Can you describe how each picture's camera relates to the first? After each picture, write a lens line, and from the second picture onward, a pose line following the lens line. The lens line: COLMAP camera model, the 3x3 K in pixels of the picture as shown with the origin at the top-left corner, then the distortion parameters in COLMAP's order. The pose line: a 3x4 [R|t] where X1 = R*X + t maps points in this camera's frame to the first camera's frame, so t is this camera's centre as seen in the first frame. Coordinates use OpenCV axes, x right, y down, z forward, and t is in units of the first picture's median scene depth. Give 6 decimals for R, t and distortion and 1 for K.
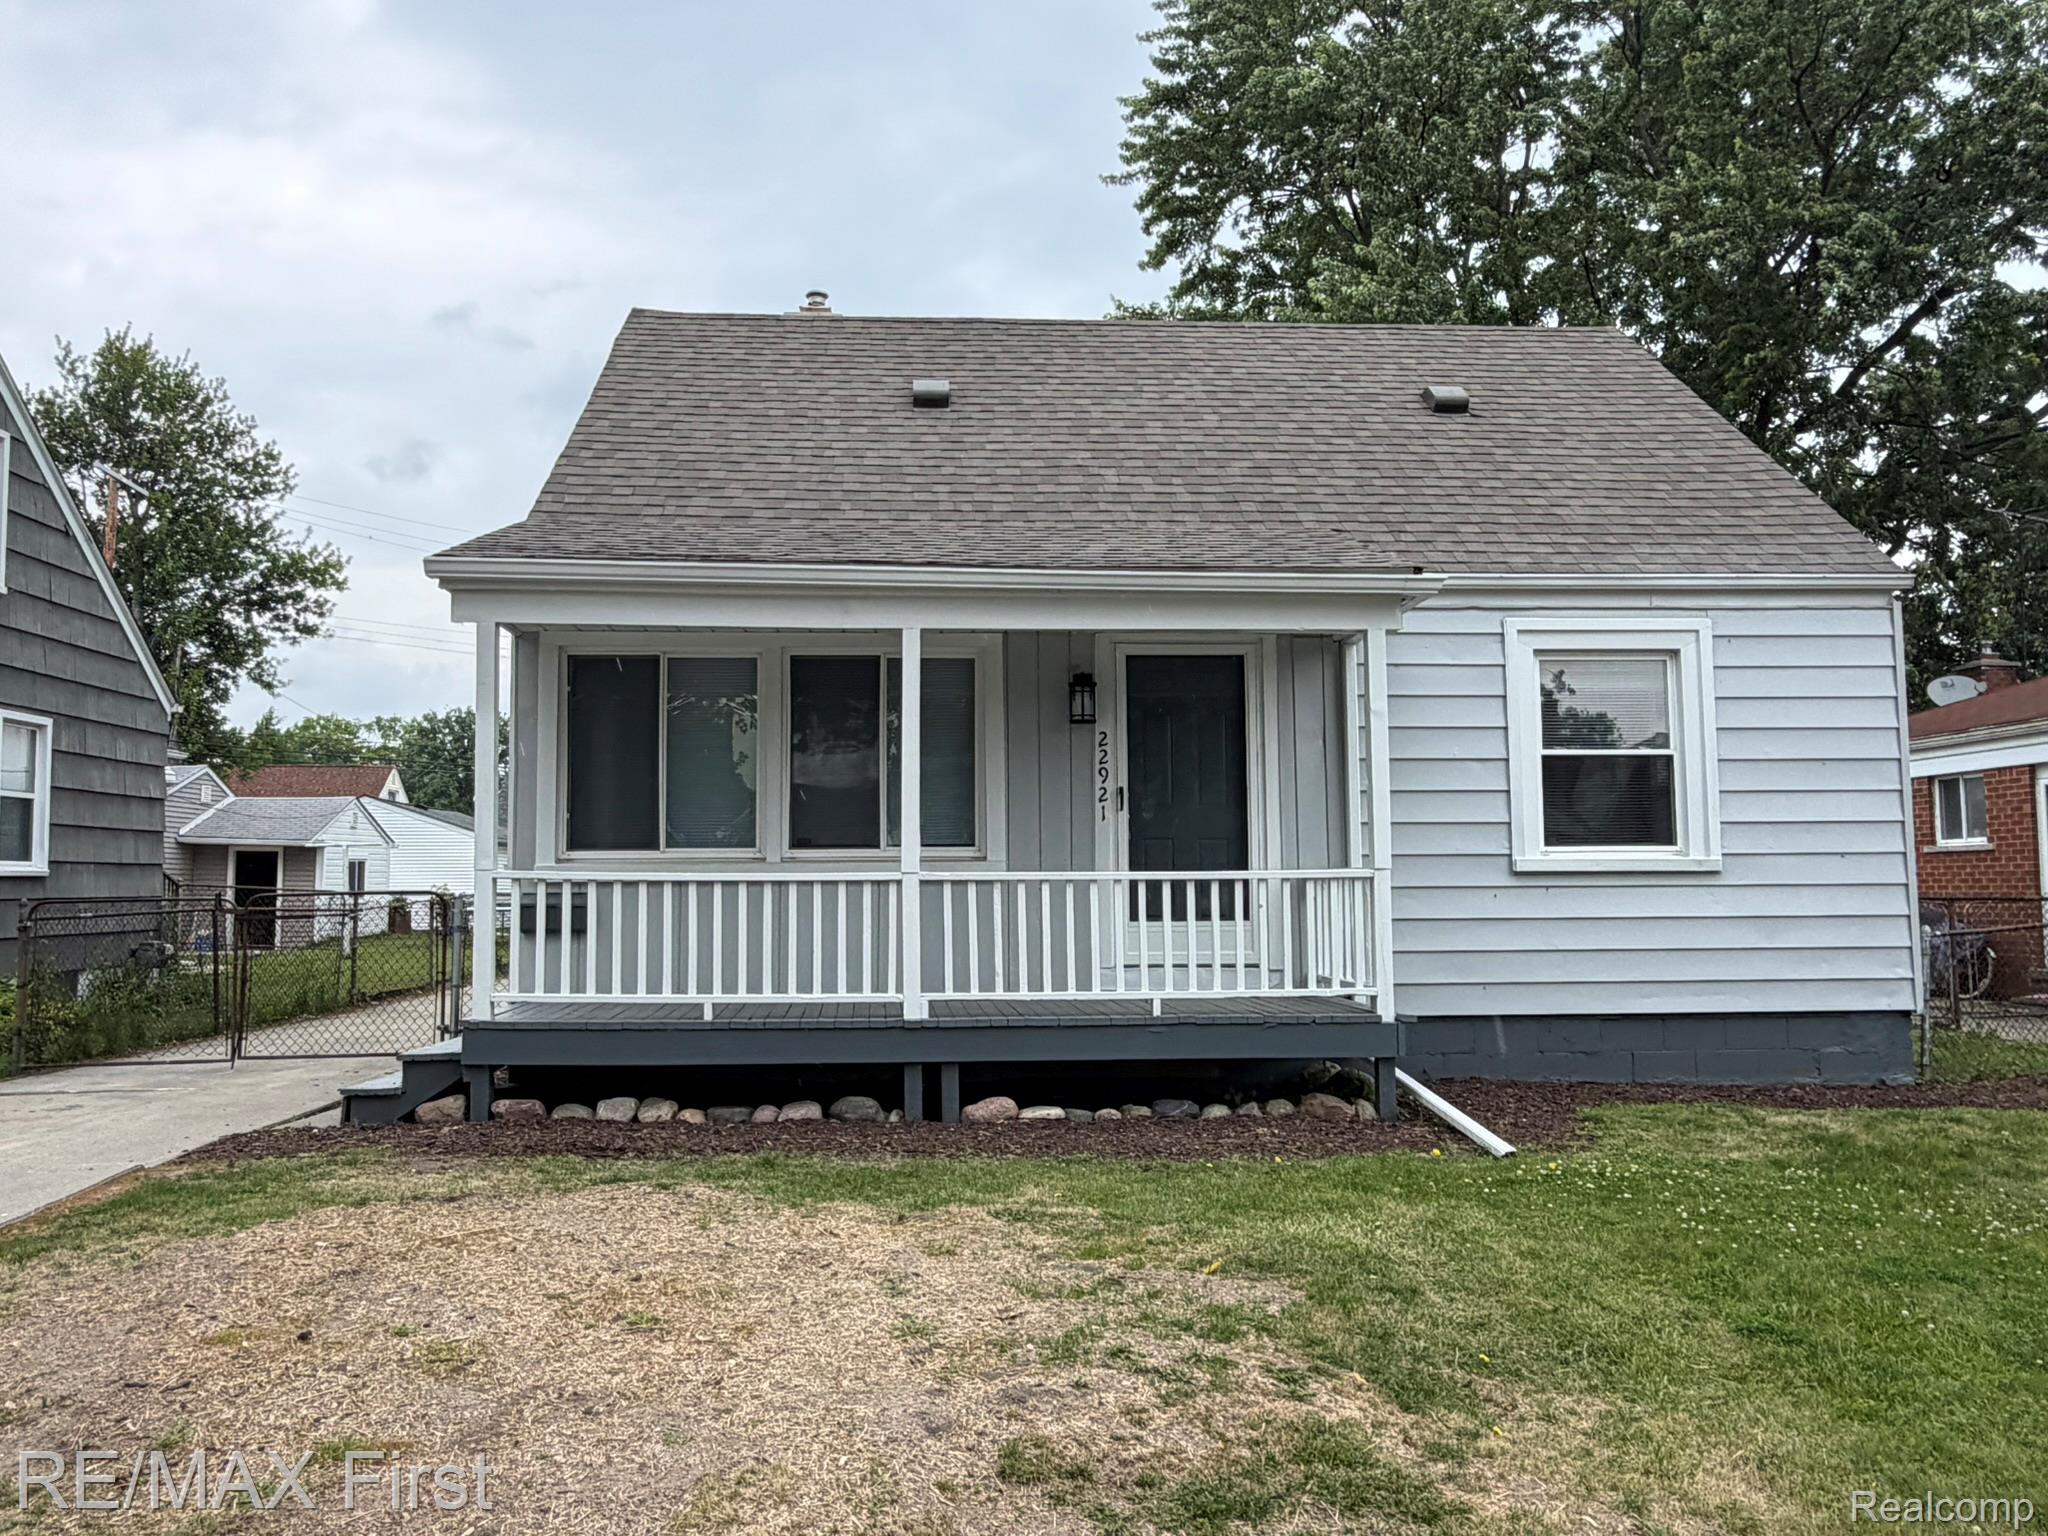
lens RADIAL K [[1460.0, 0, 1024.0], [0, 1460.0, 768.0], [0, 0, 1]] dist [-0.029391, 0.003839]
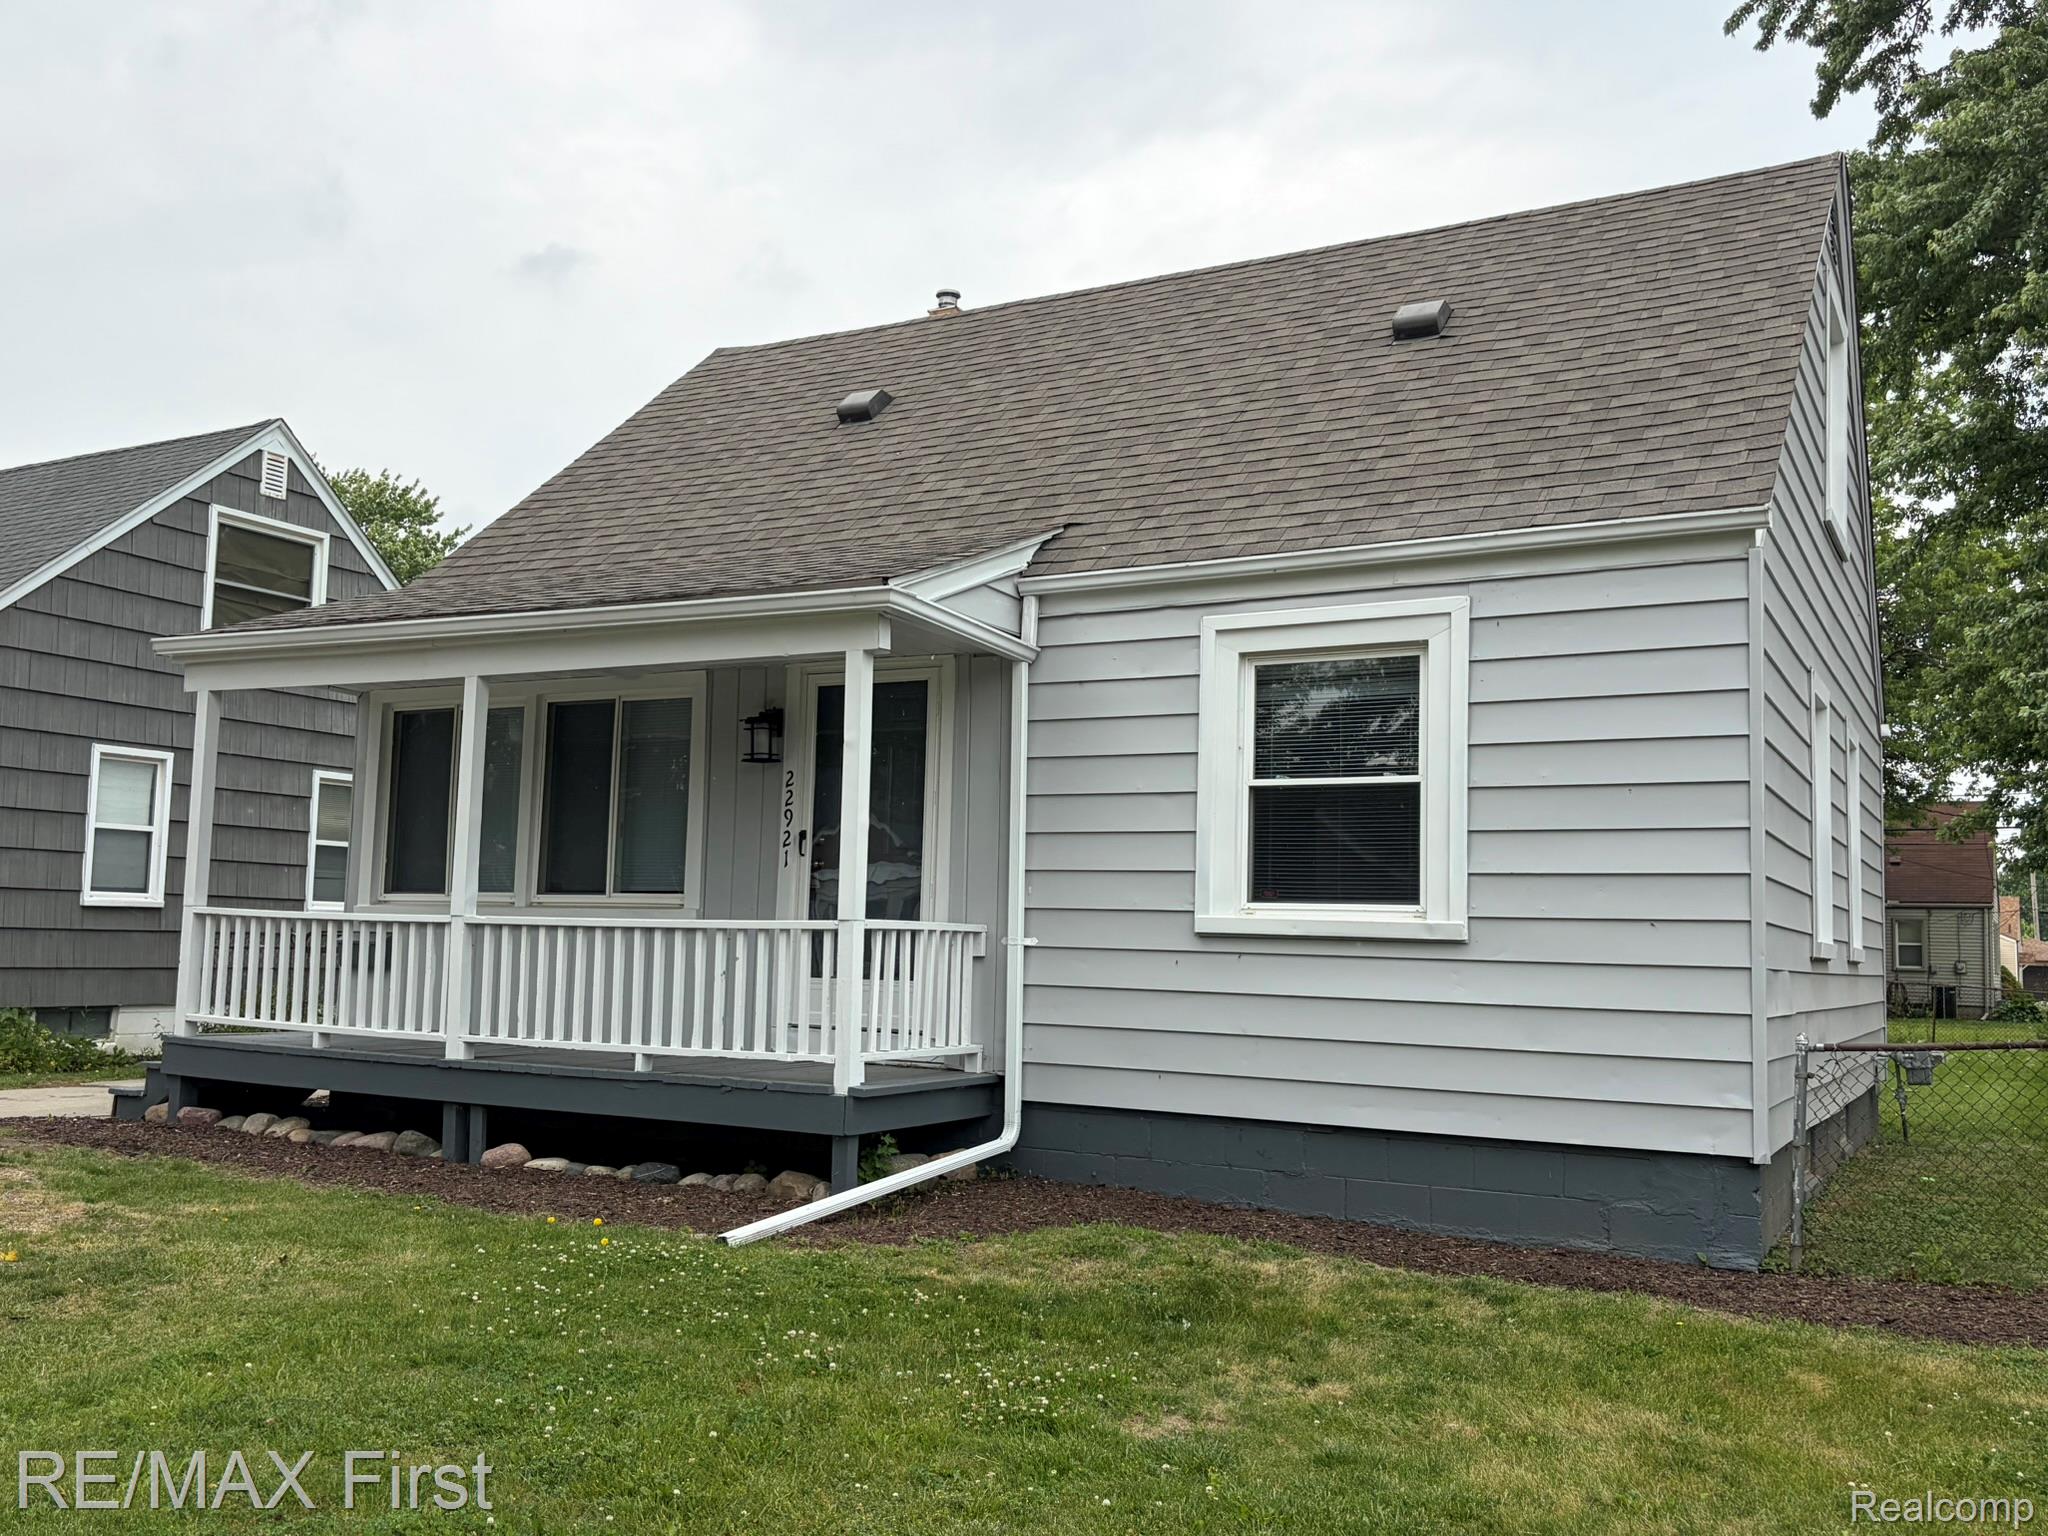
lens RADIAL K [[1911.0, 0, 1024.0], [0, 1911.0, 768.0], [0, 0, 1]] dist [0.172512, -0.706727]
pose [[0.844884, -0.022337, -0.534483, 0.827696], [0.013161, 0.999693, -0.020976, 0.001411], [0.534787, 0.010688, 0.844919, 0.057926]]
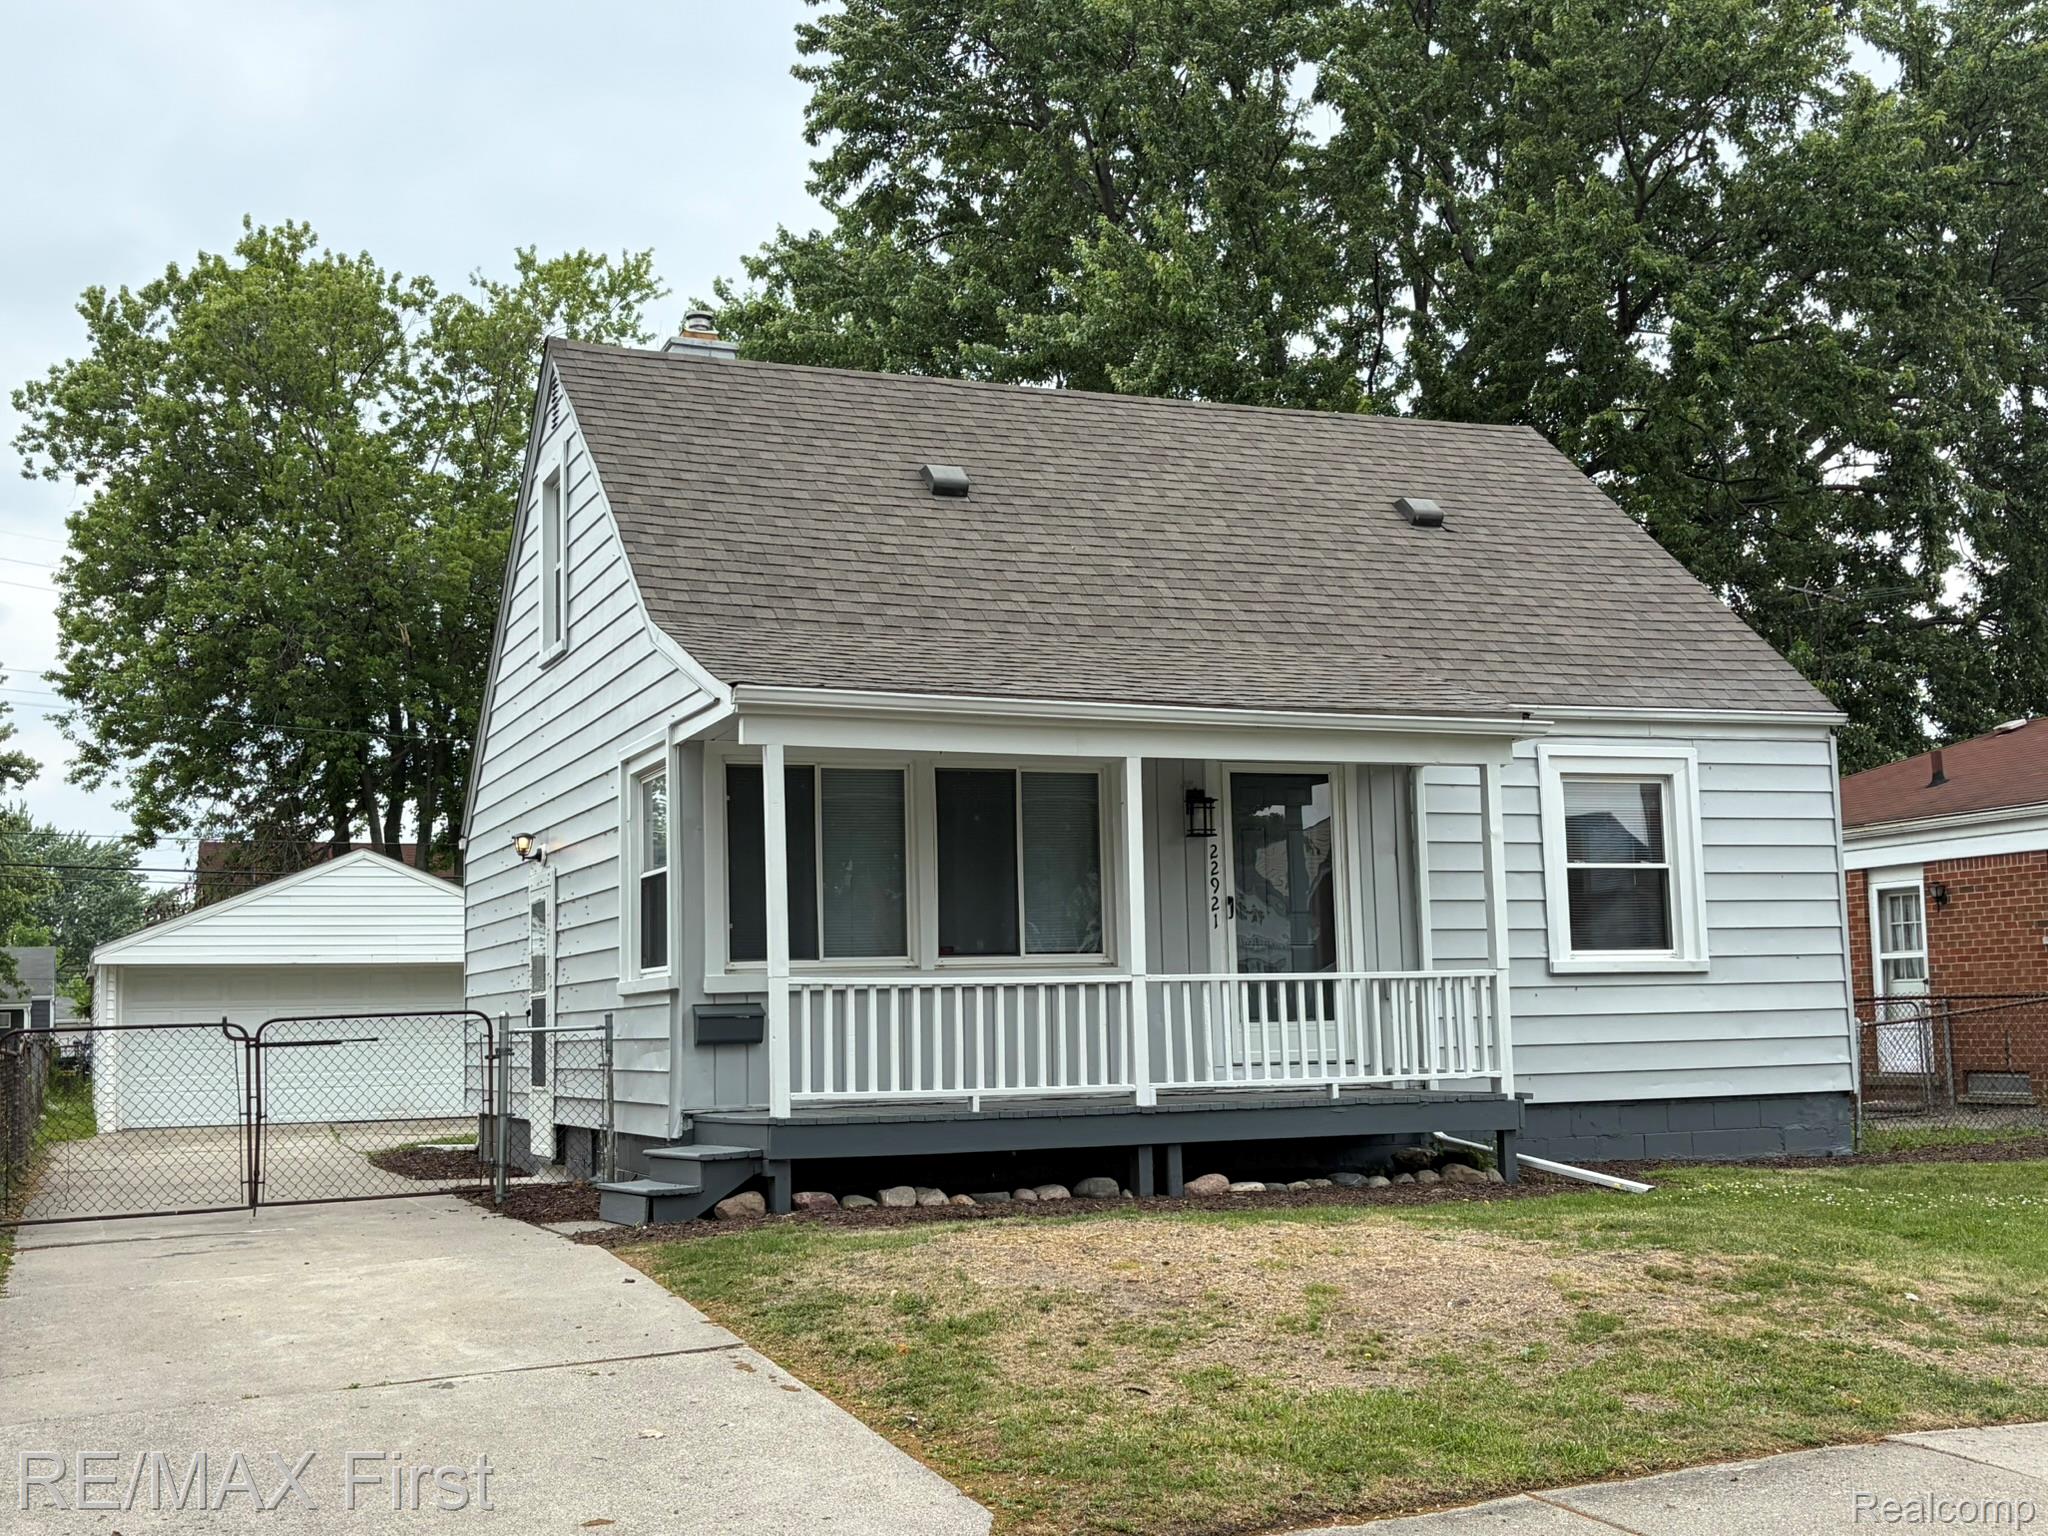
lens RADIAL K [[2239.5, 0, 1024.0], [0, 2239.5, 768.0], [0, 0, 1]] dist [0.128647, -0.842177]
pose [[0.949770, 0.019820, 0.312321, -0.595238], [-0.011029, 0.999492, -0.029890, -0.030336], [-0.312755, 0.024944, 0.949506, -0.522852]]
